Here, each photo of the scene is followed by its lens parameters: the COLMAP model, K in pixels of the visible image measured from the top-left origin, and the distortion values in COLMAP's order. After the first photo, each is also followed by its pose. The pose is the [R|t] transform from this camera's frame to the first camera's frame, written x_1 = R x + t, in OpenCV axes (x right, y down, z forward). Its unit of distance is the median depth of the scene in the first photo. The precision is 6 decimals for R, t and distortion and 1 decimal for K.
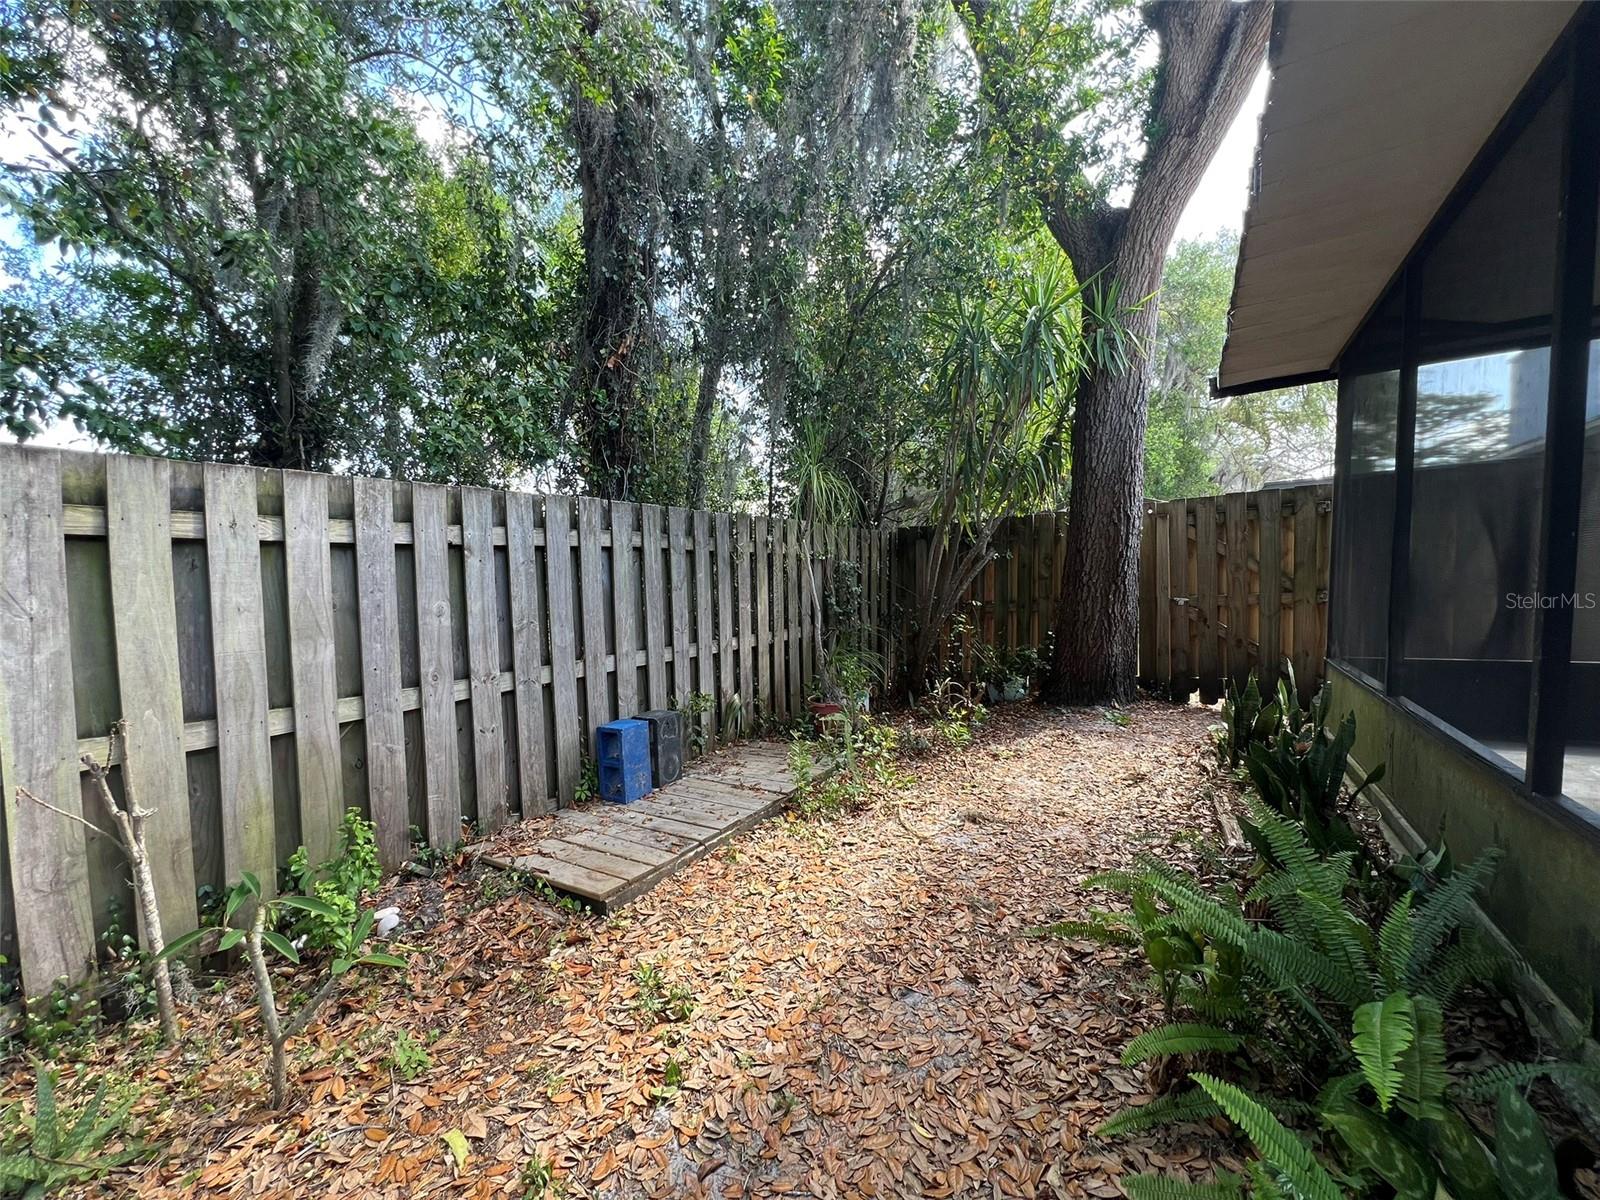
lens RADIAL K [[640.2, 0, 790.7], [0, 640.2, 599.7], [0, 0, 1]] dist [-0.002307, 0.000650]
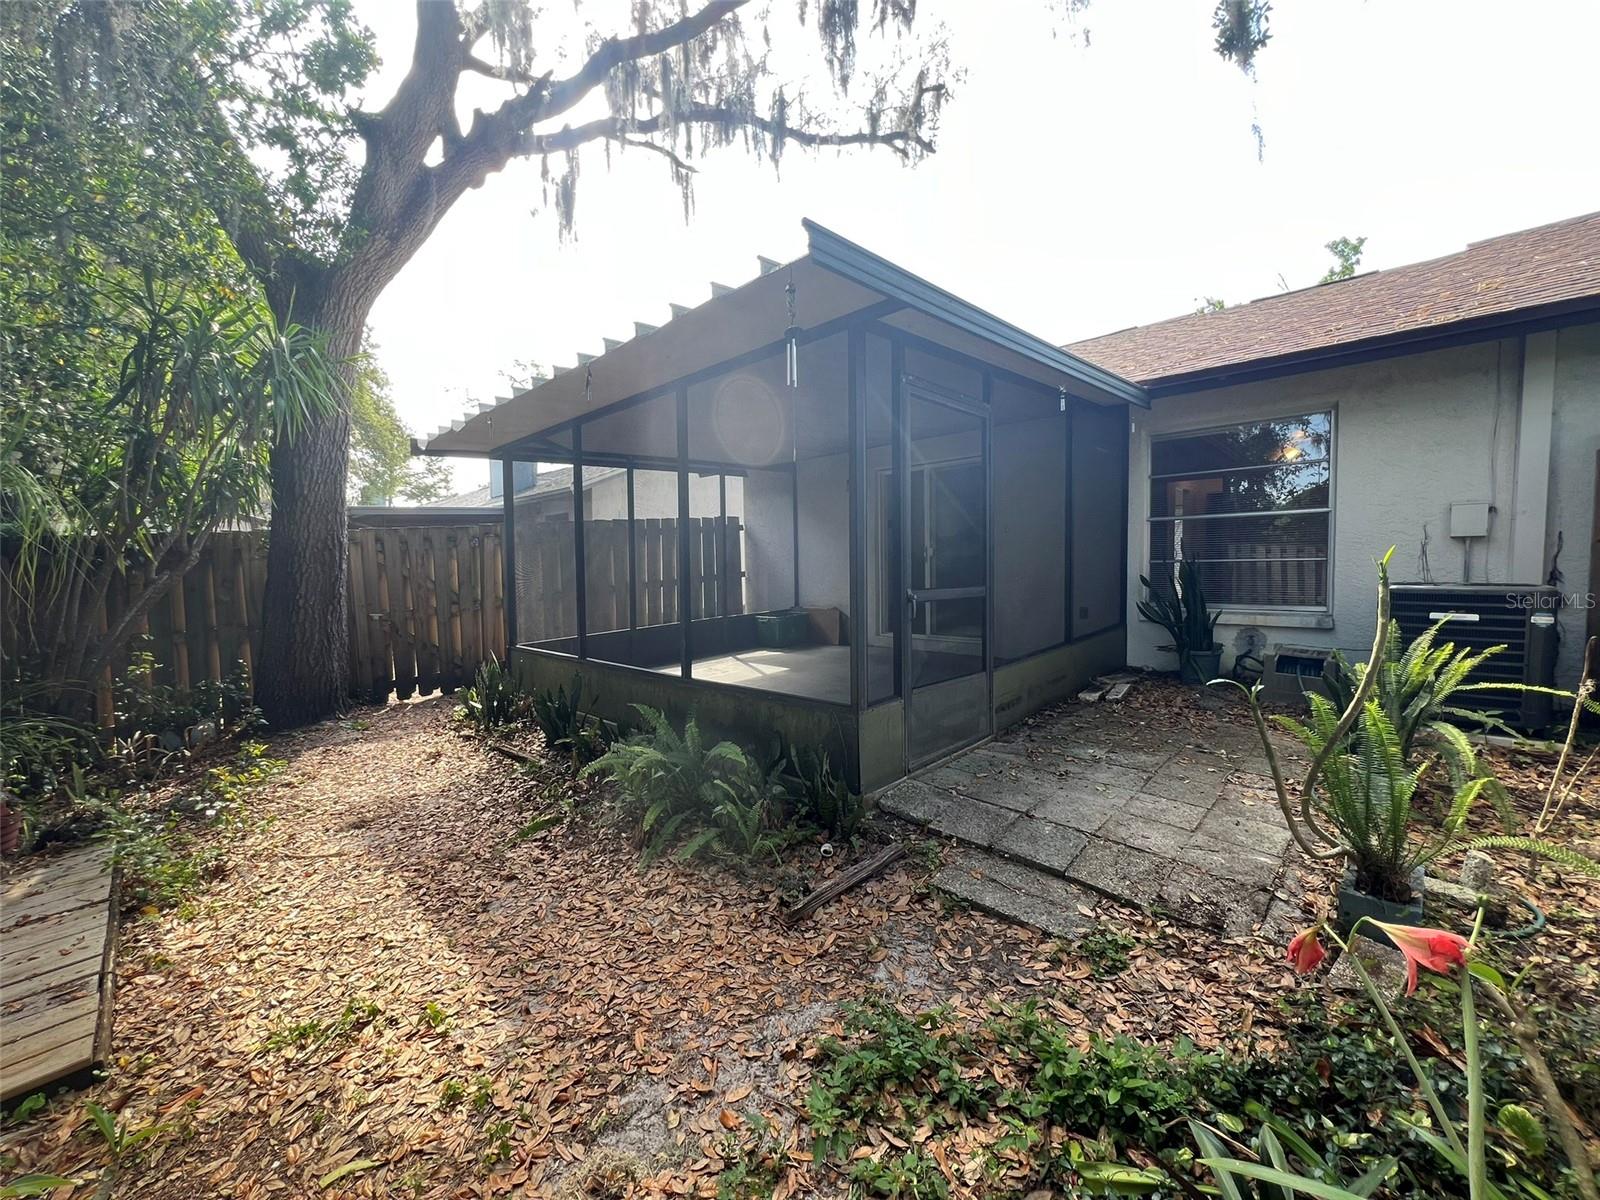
lens RADIAL K [[640.2, 0, 800.0], [0, 640.2, 601.7], [0, 0, 1]] dist [-0.002307, 0.000650]
pose [[0.214998, -0.050112, 0.975328, -0.572401], [0.057099, 0.997619, 0.038671, -0.040266], [-0.974944, 0.047376, 0.217347, -0.007005]]
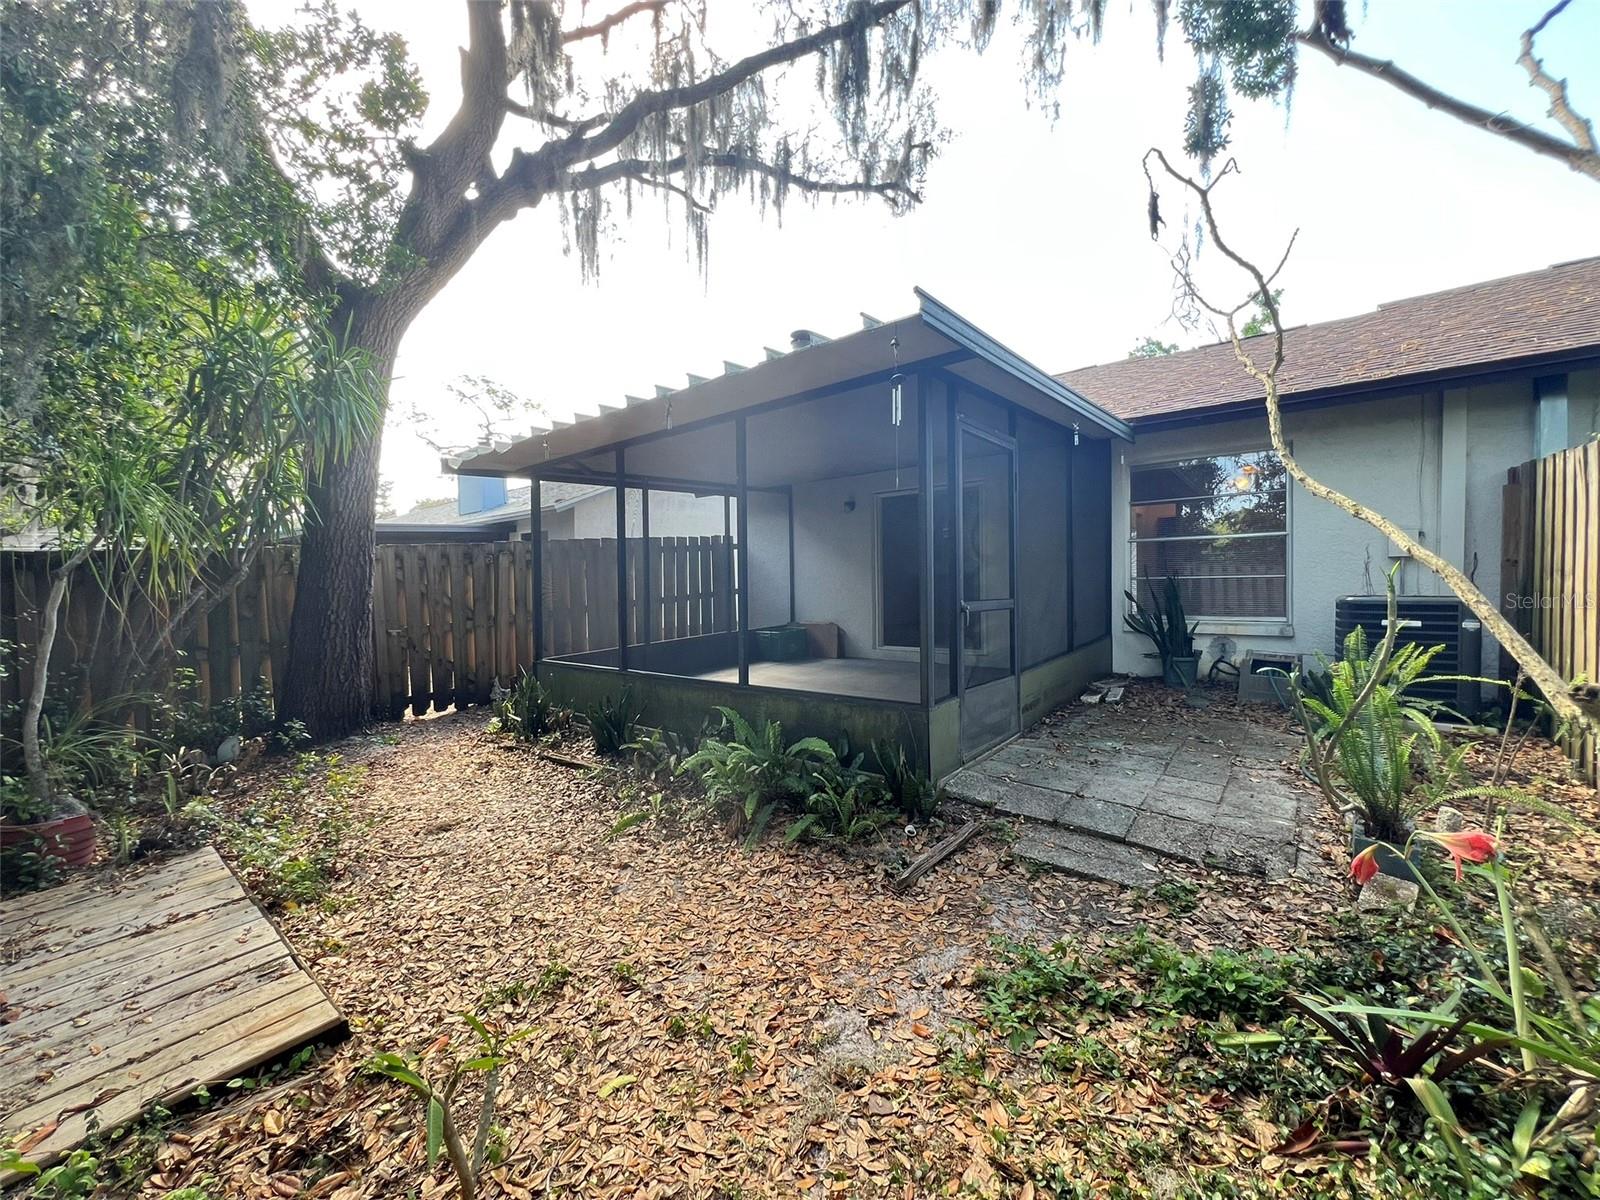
lens RADIAL K [[640.2, 0, 799.4], [0, 640.2, 601.2], [0, 0, 1]] dist [-0.002307, 0.000650]
pose [[0.132503, -0.020203, 0.990977, -0.719414], [0.058504, 0.998209, 0.012527, -0.041498], [-0.989454, 0.056316, 0.133448, 0.177466]]
